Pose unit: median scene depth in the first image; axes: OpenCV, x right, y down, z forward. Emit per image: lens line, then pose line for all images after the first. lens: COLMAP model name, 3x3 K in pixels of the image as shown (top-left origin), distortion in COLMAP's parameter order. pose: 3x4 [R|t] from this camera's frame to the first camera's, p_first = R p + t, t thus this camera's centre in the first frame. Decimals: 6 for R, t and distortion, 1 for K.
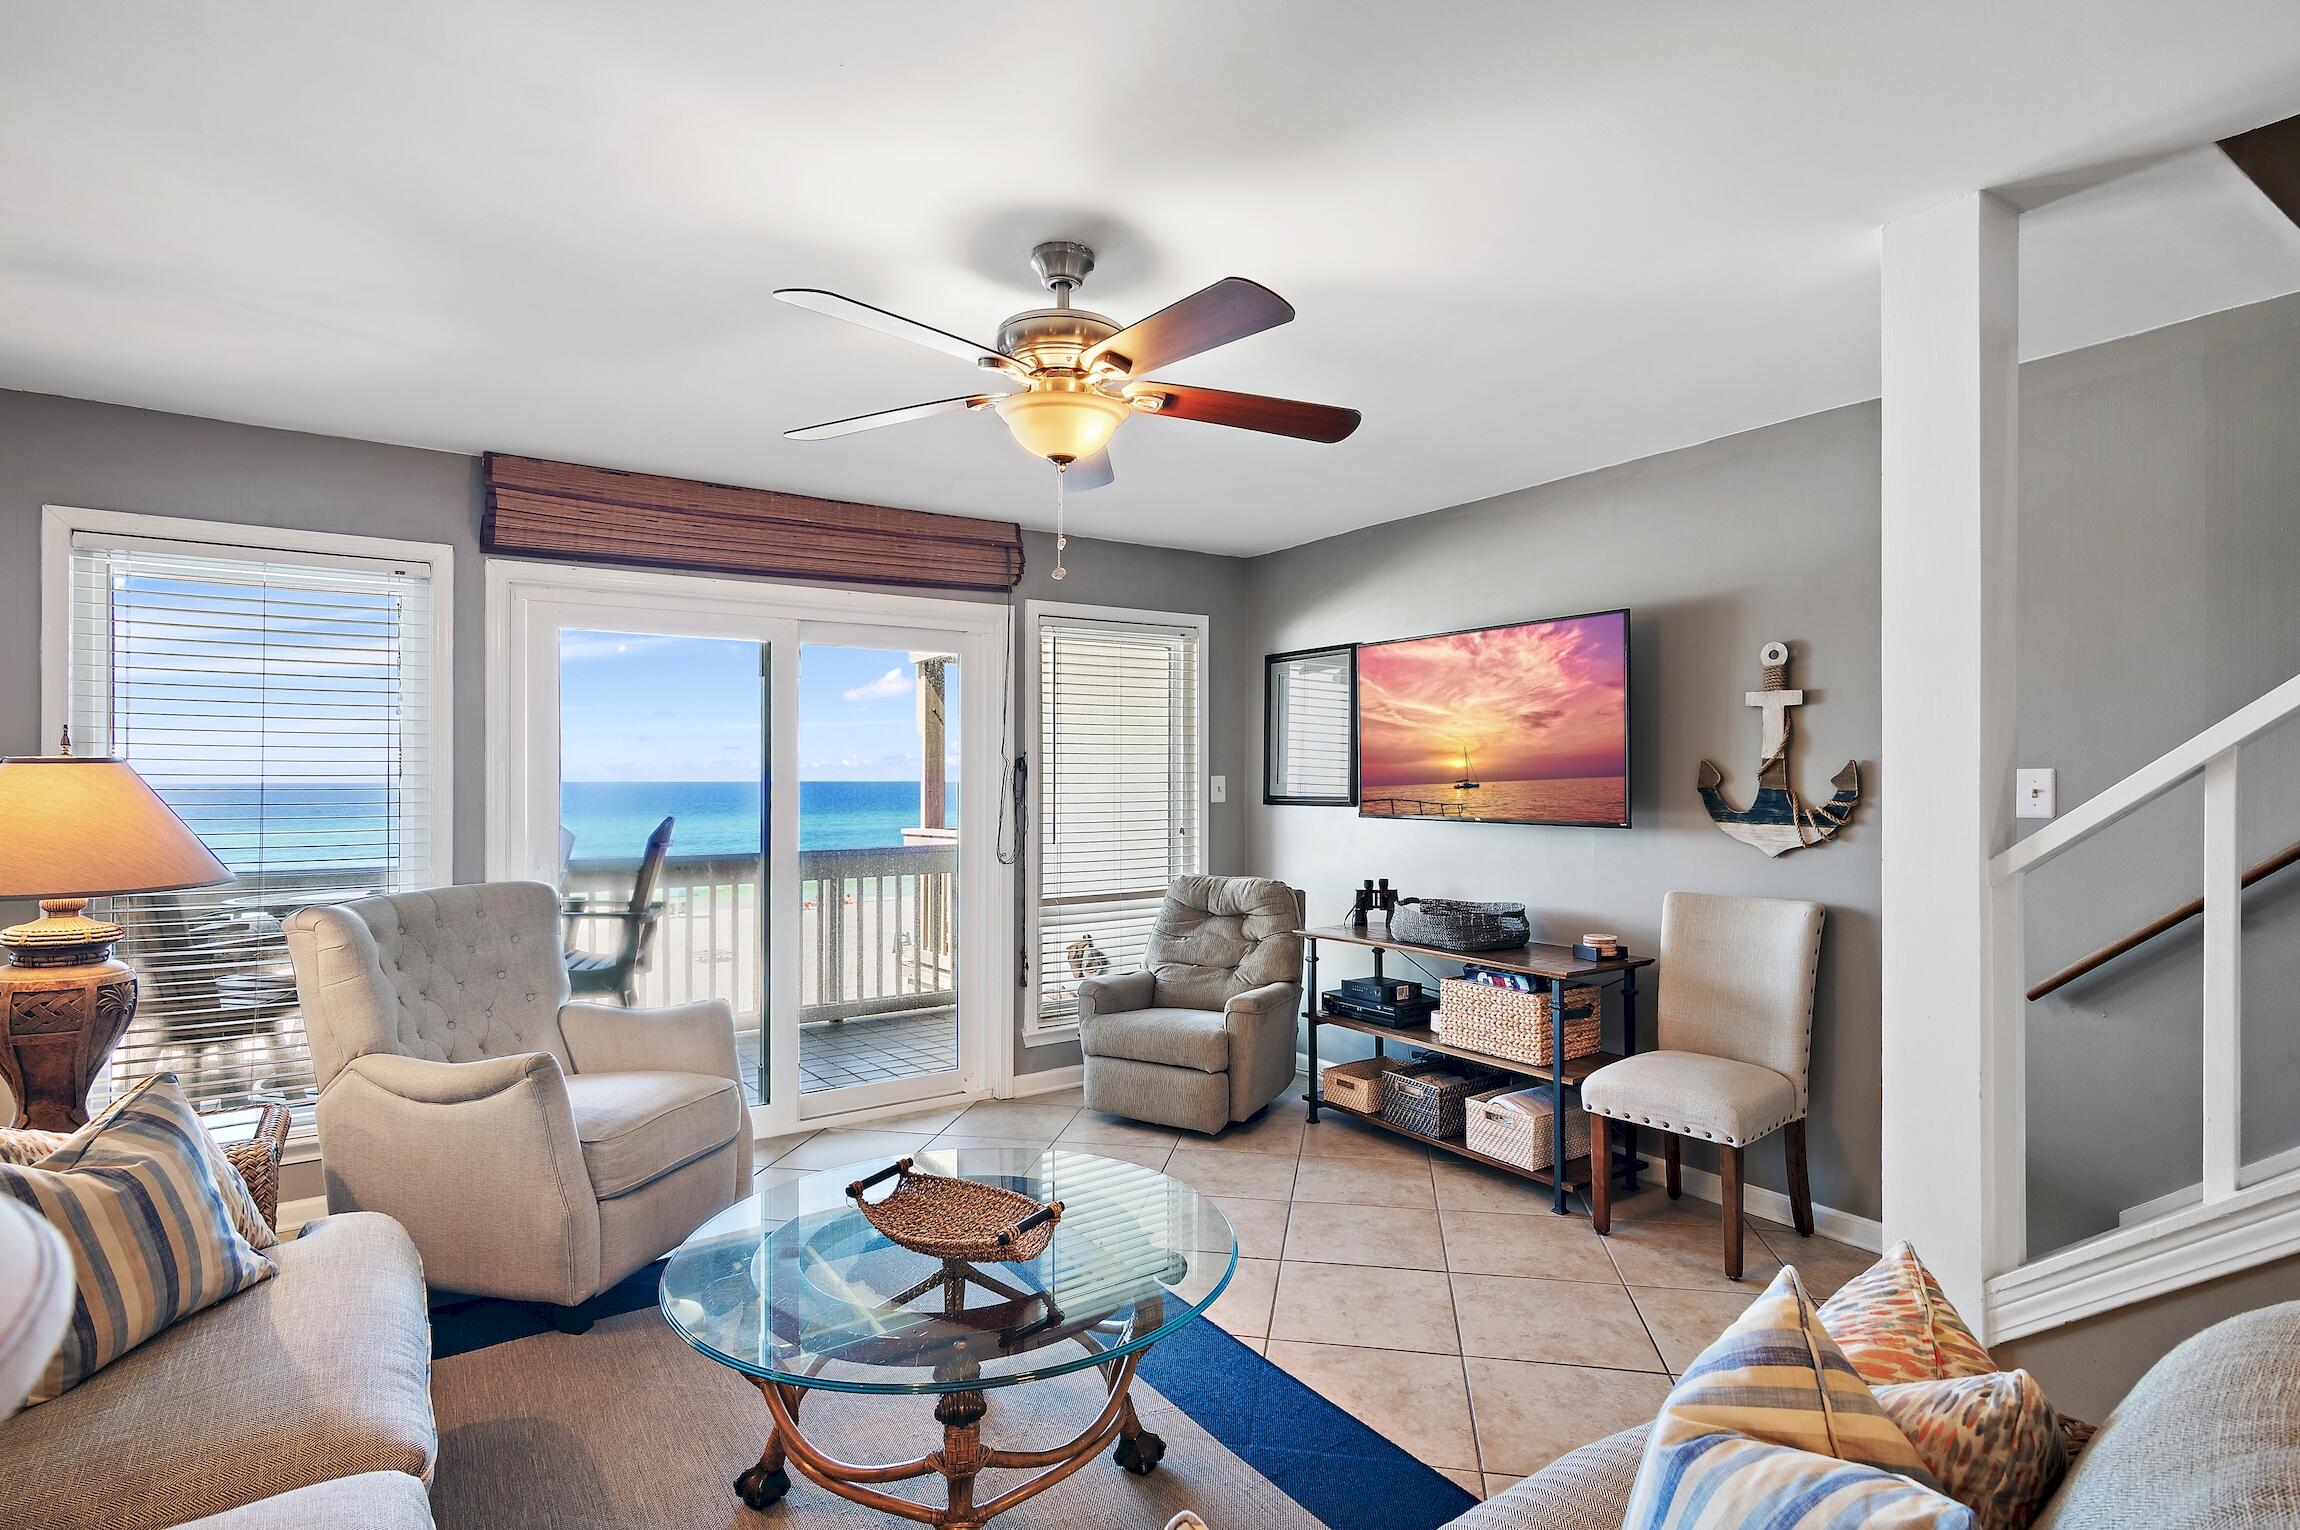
lens RADIAL K [[1162.4, 0, 1140.5], [0, 1162.4, 779.3], [0, 0, 1]] dist [-0.005837, -0.000777]
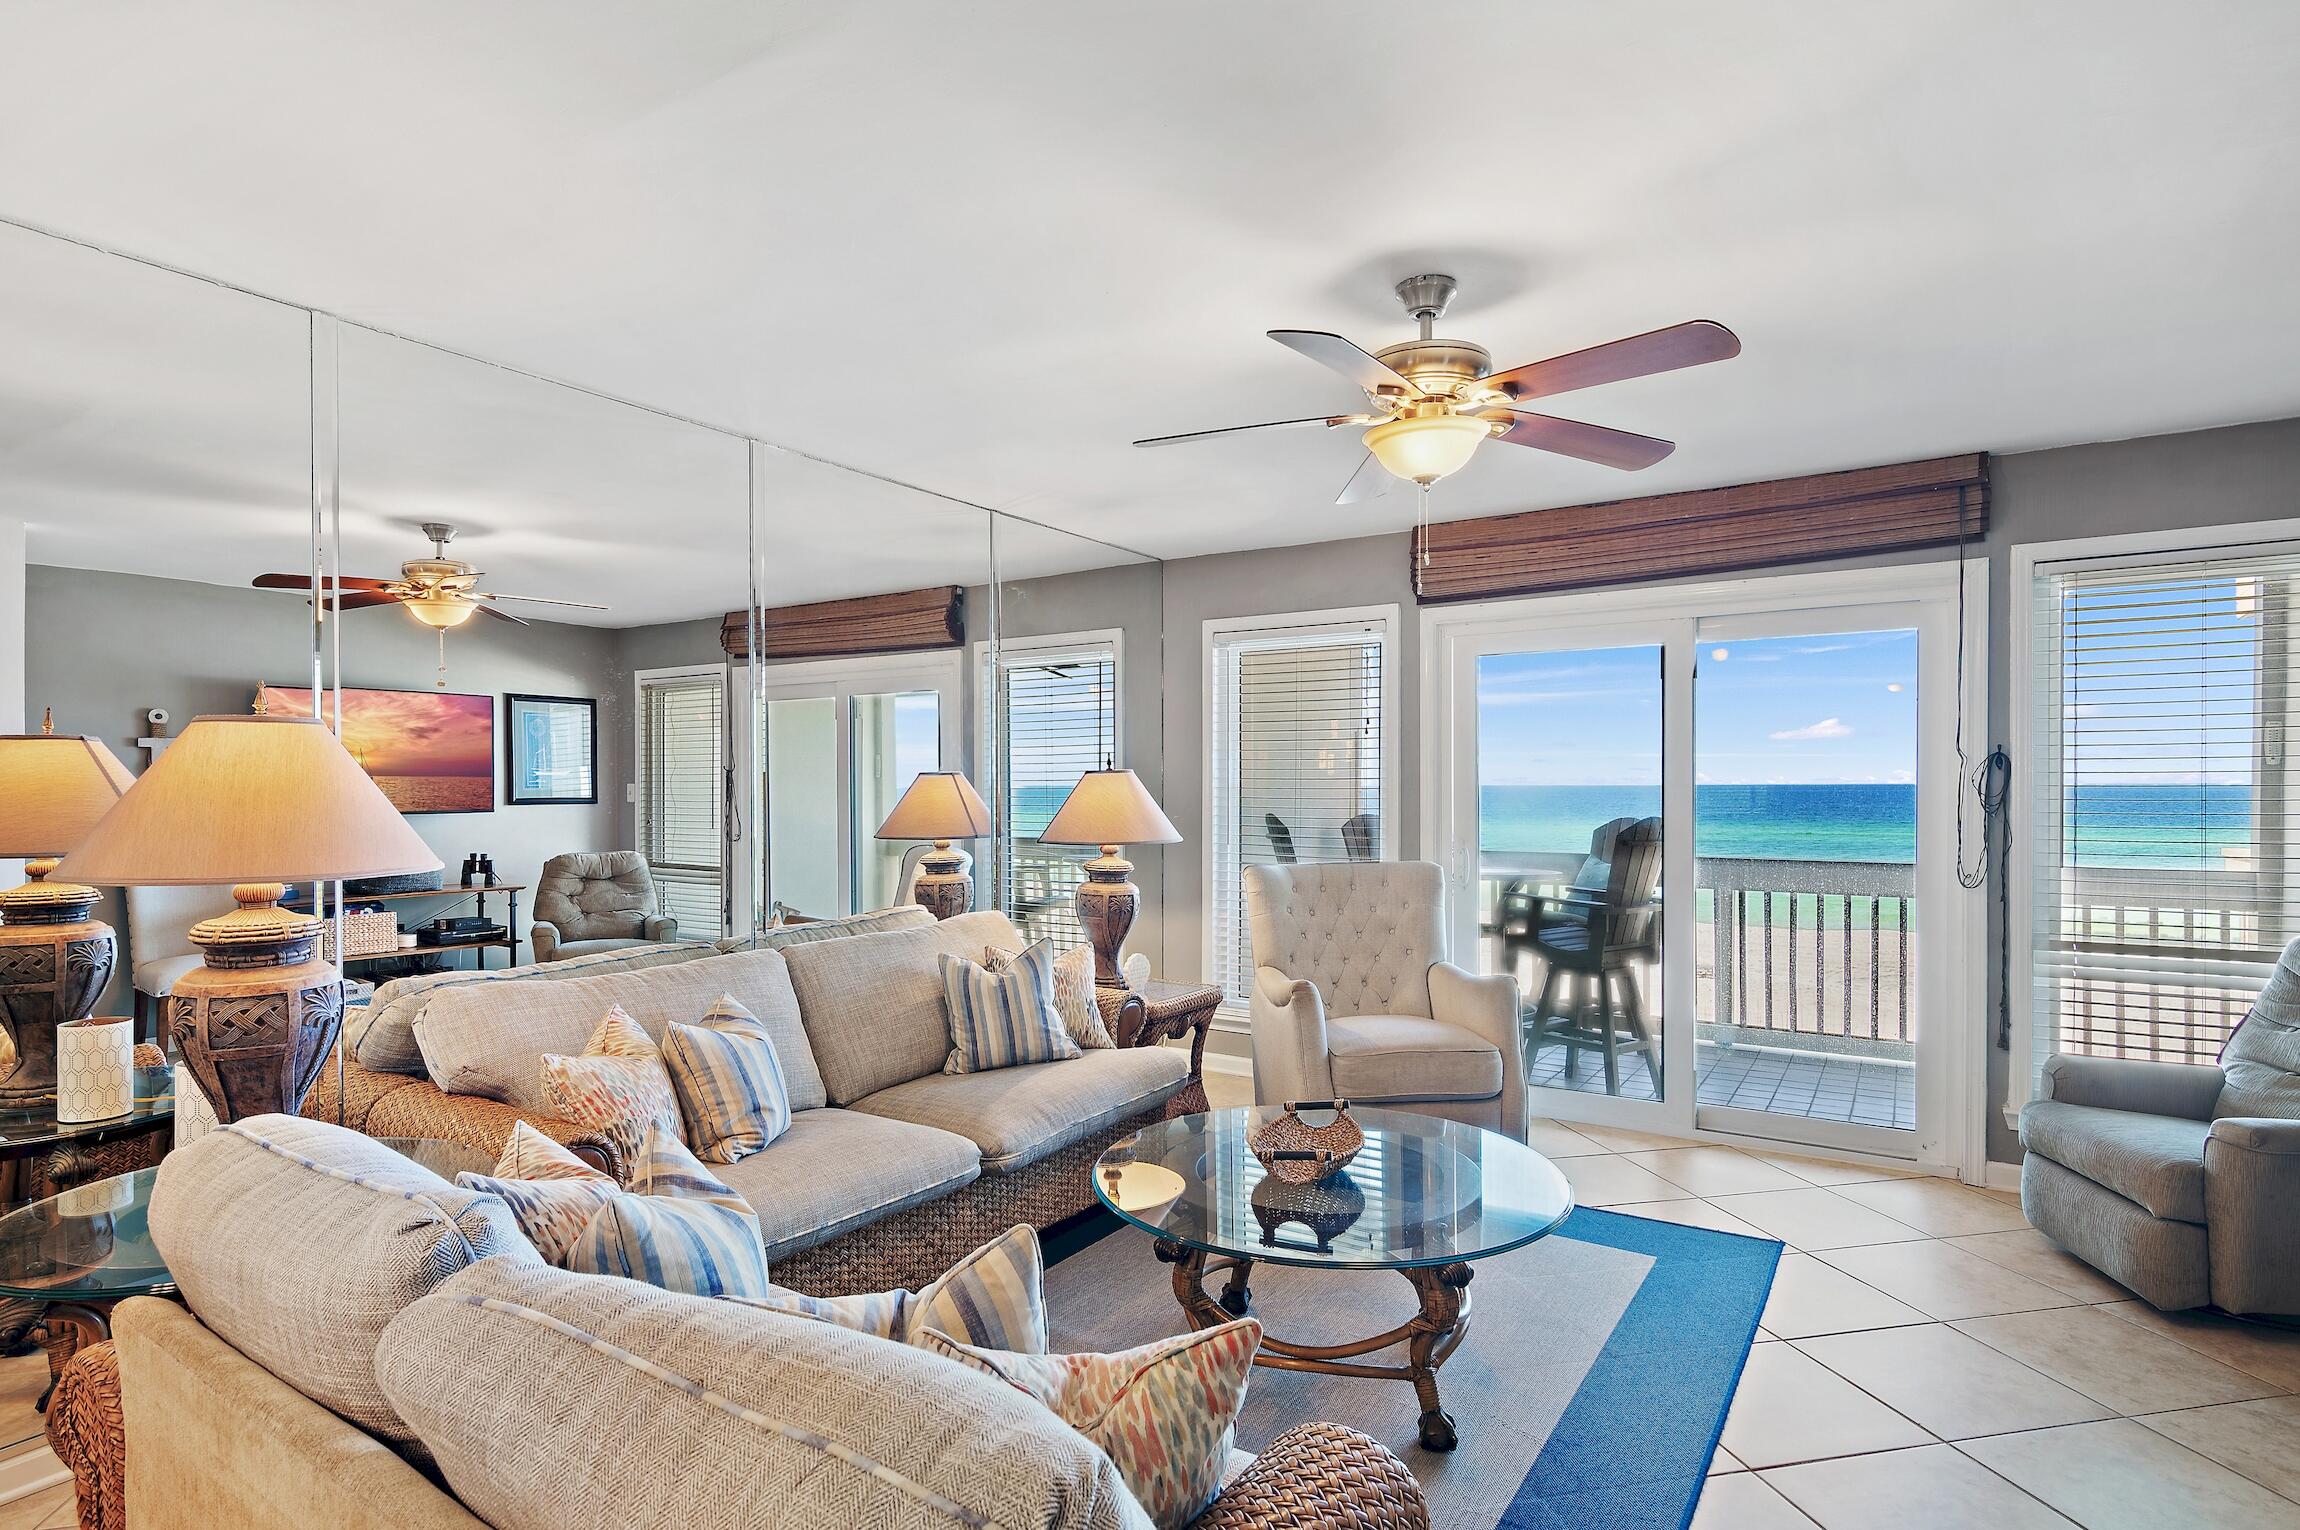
lens RADIAL K [[1162.4, 0, 1095.8], [0, 1162.4, 783.3], [0, 0, 1]] dist [-0.005837, -0.000777]
pose [[0.355598, -0.000111, -0.934639, 0.469523], [0.001695, 0.999998, 0.000526, 0.000934], [0.934637, -0.001771, 0.355598, 0.192593]]
